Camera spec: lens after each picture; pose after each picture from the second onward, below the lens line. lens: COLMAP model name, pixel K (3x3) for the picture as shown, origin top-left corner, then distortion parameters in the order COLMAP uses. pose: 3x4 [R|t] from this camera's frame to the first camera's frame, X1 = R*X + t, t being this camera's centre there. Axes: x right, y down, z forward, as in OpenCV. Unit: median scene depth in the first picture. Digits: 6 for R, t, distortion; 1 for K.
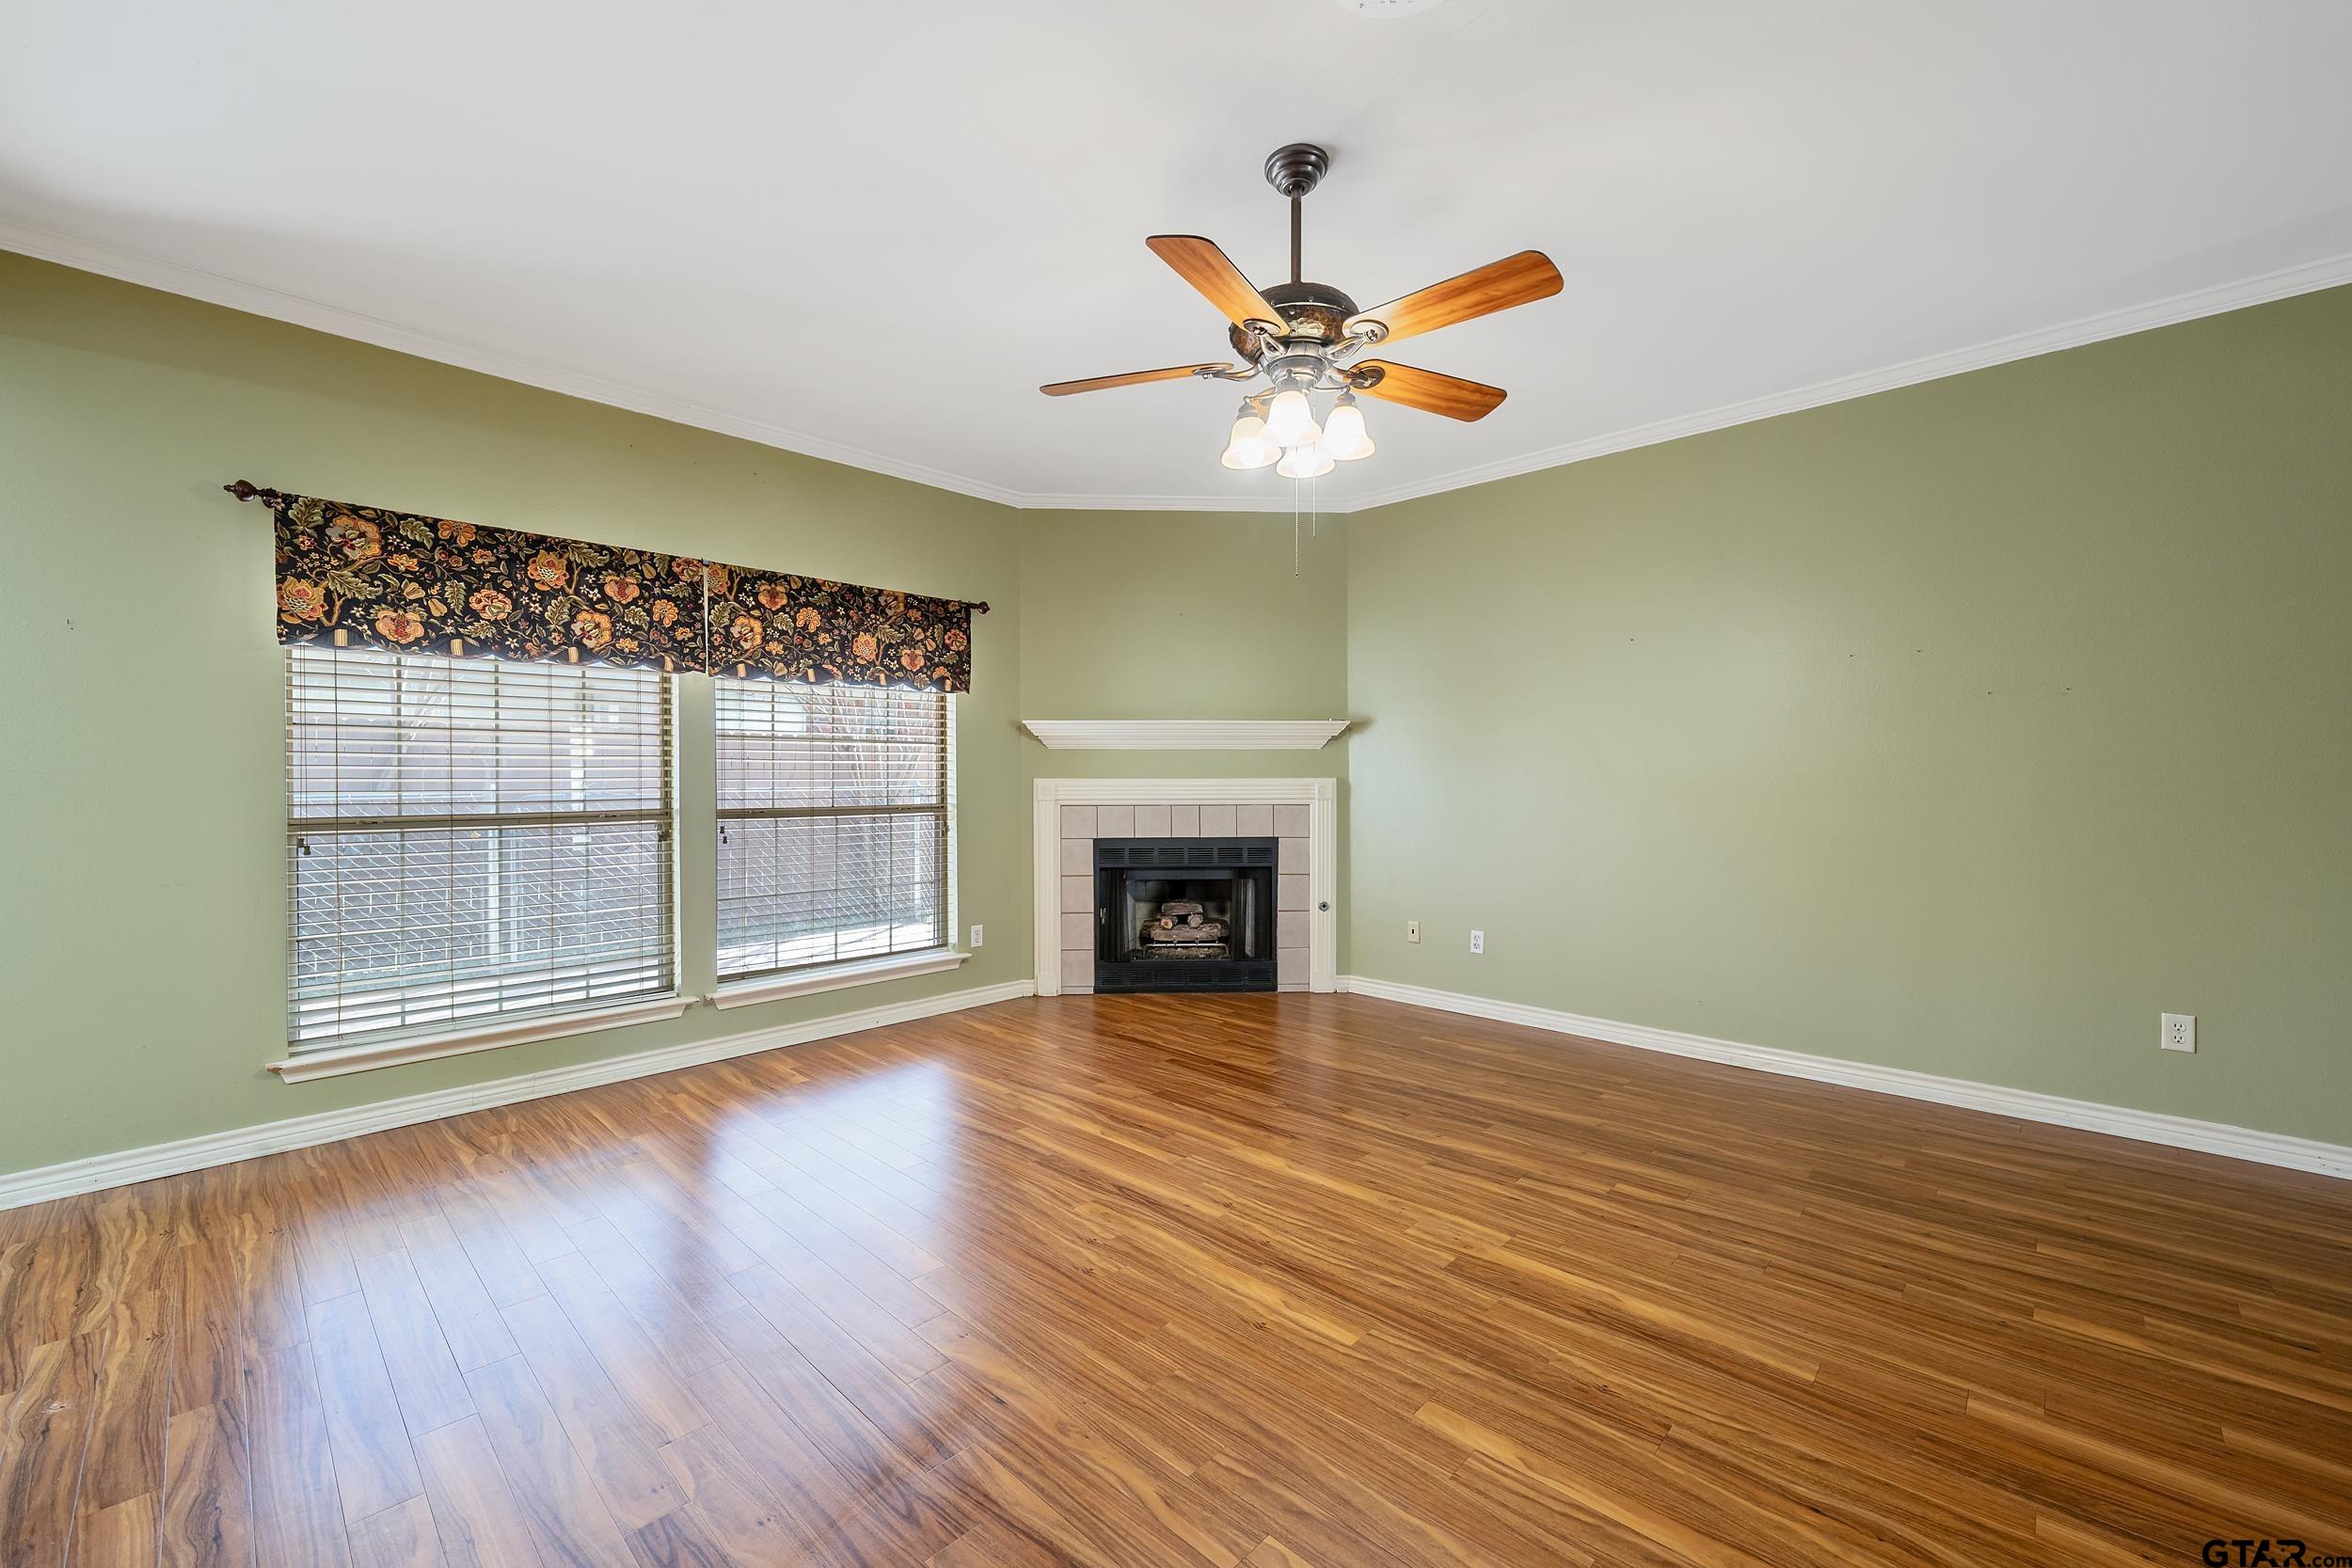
lens RADIAL K [[921.1, 0, 1177.3], [0, 921.1, 785.0], [0, 0, 1]] dist [-0.002023, -0.000075]
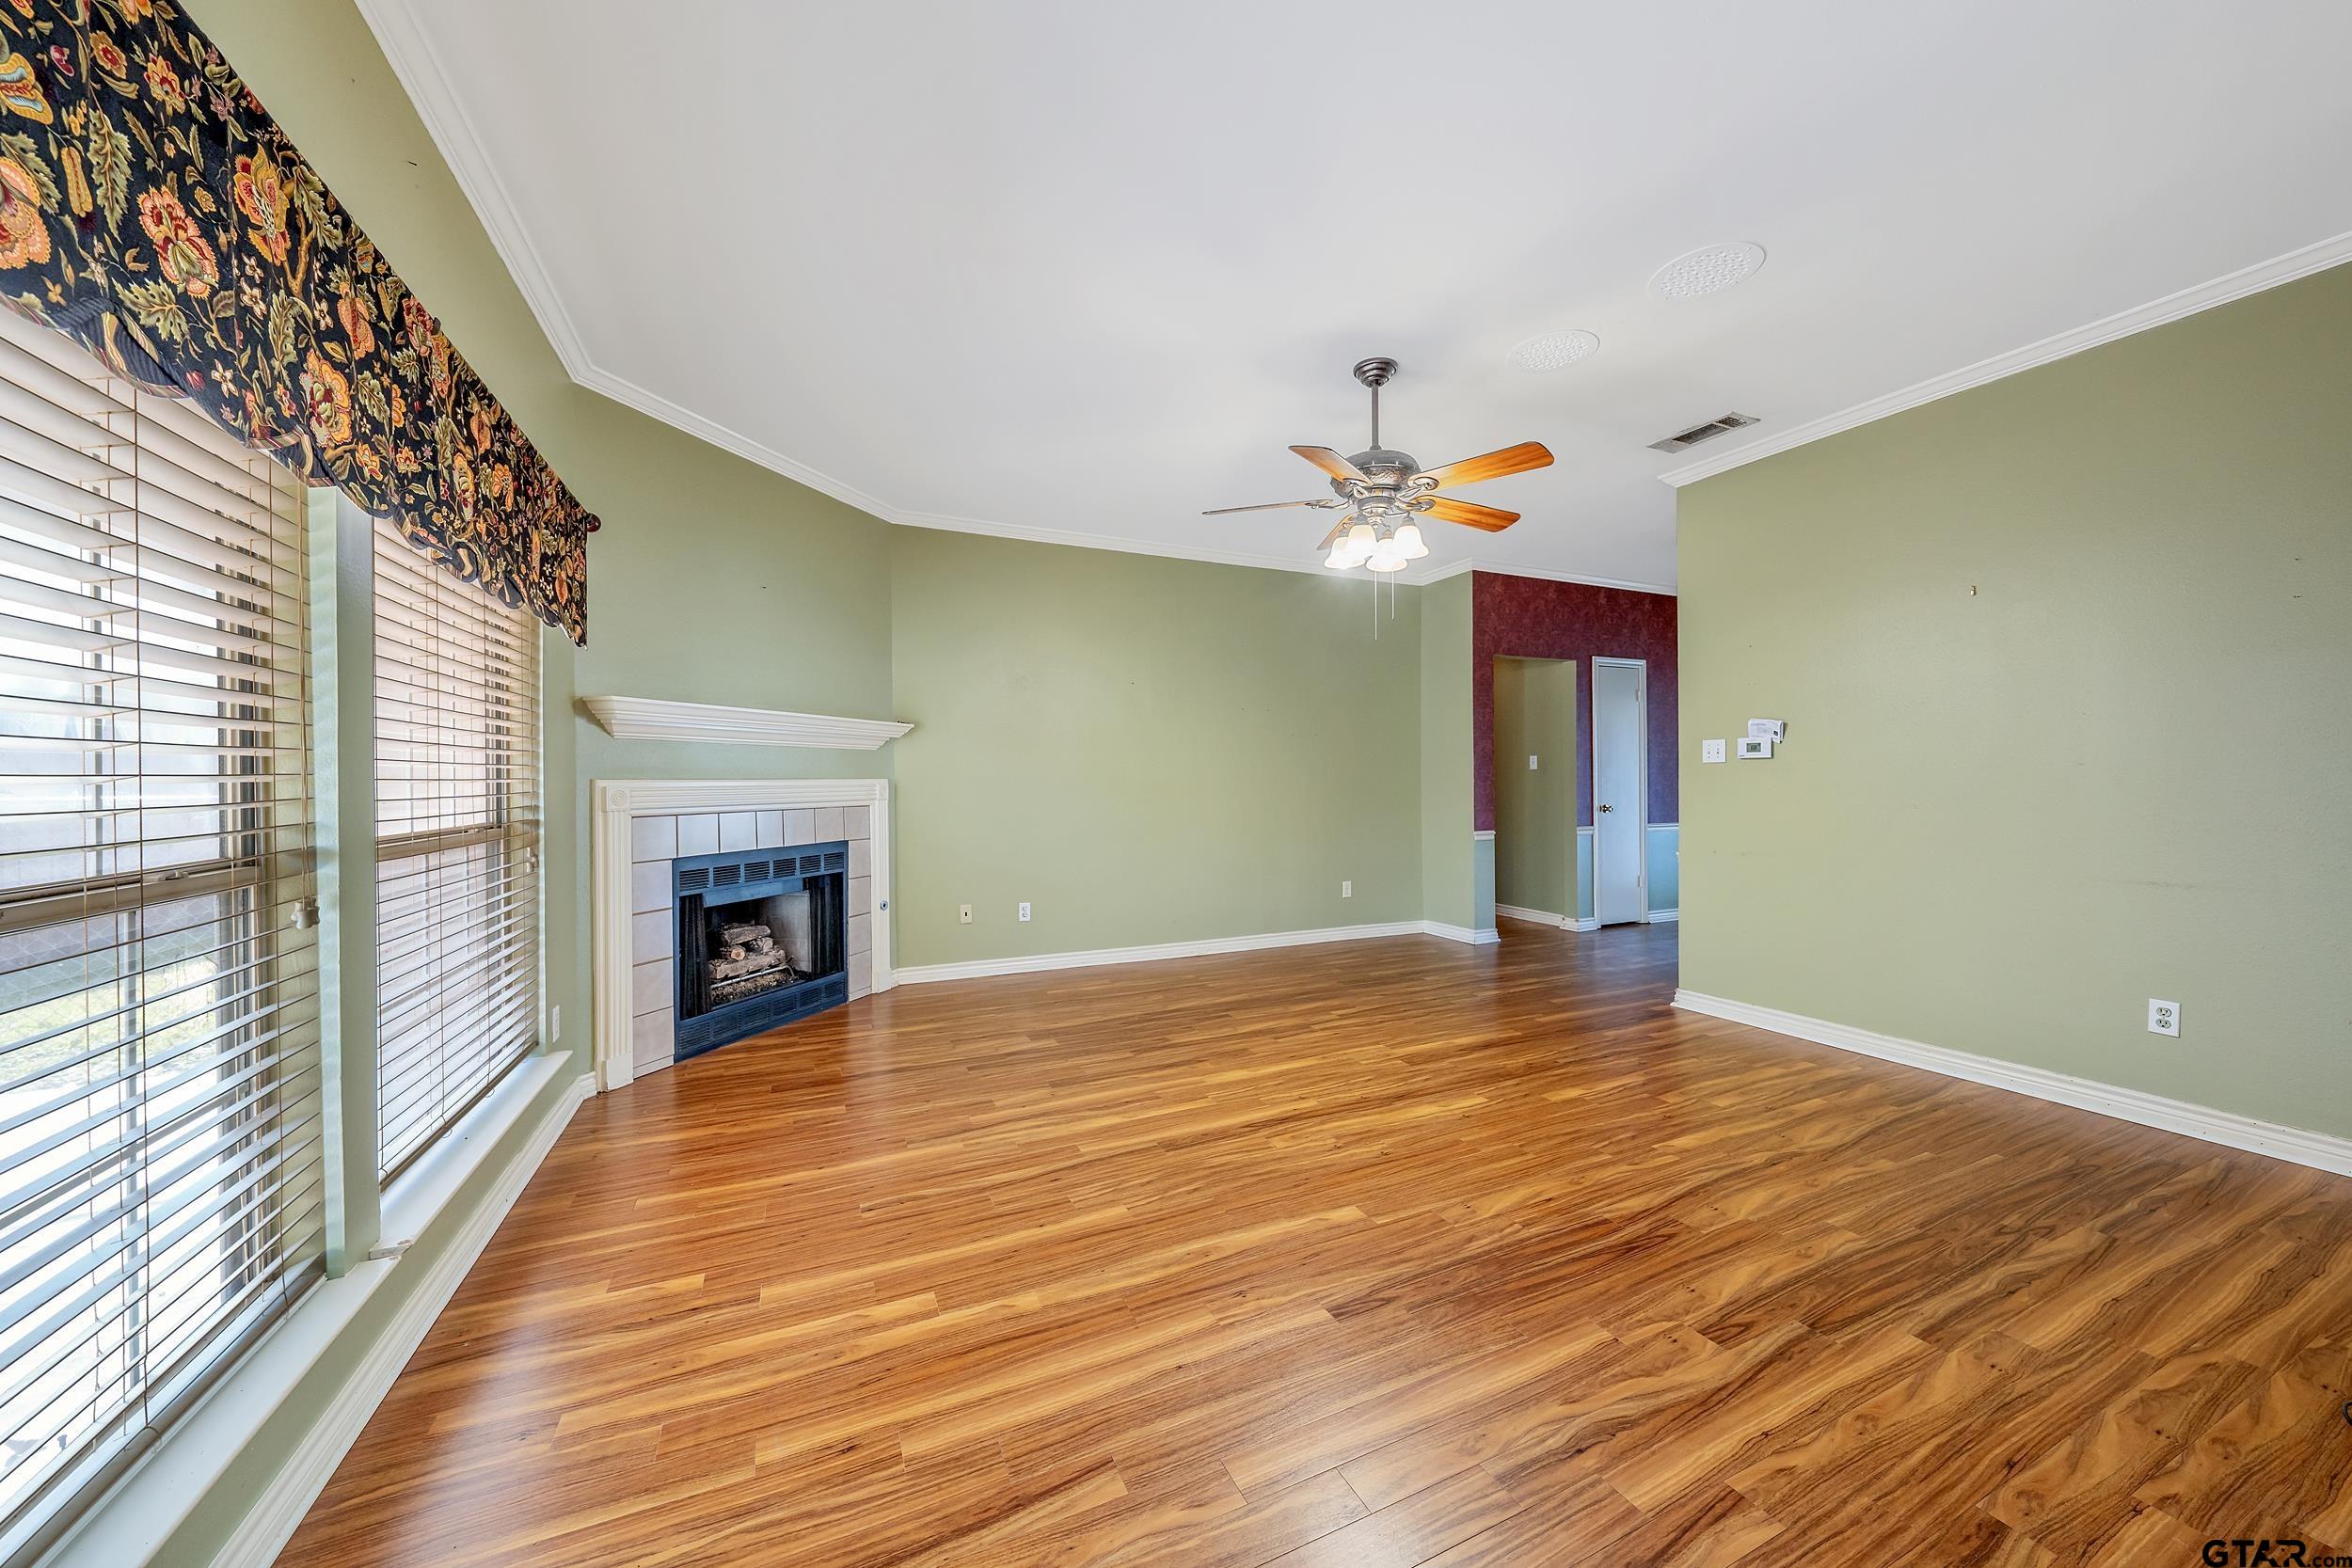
lens RADIAL K [[820.1, 0, 1184.7], [0, 820.1, 779.2], [0, 0, 1]] dist [0.000303, 0.000016]
pose [[0.379552, -0.001922, 0.925169, -0.854700], [0.011730, 0.999927, -0.002735, -0.000864], [-0.925096, 0.011890, 0.379547, 0.545898]]
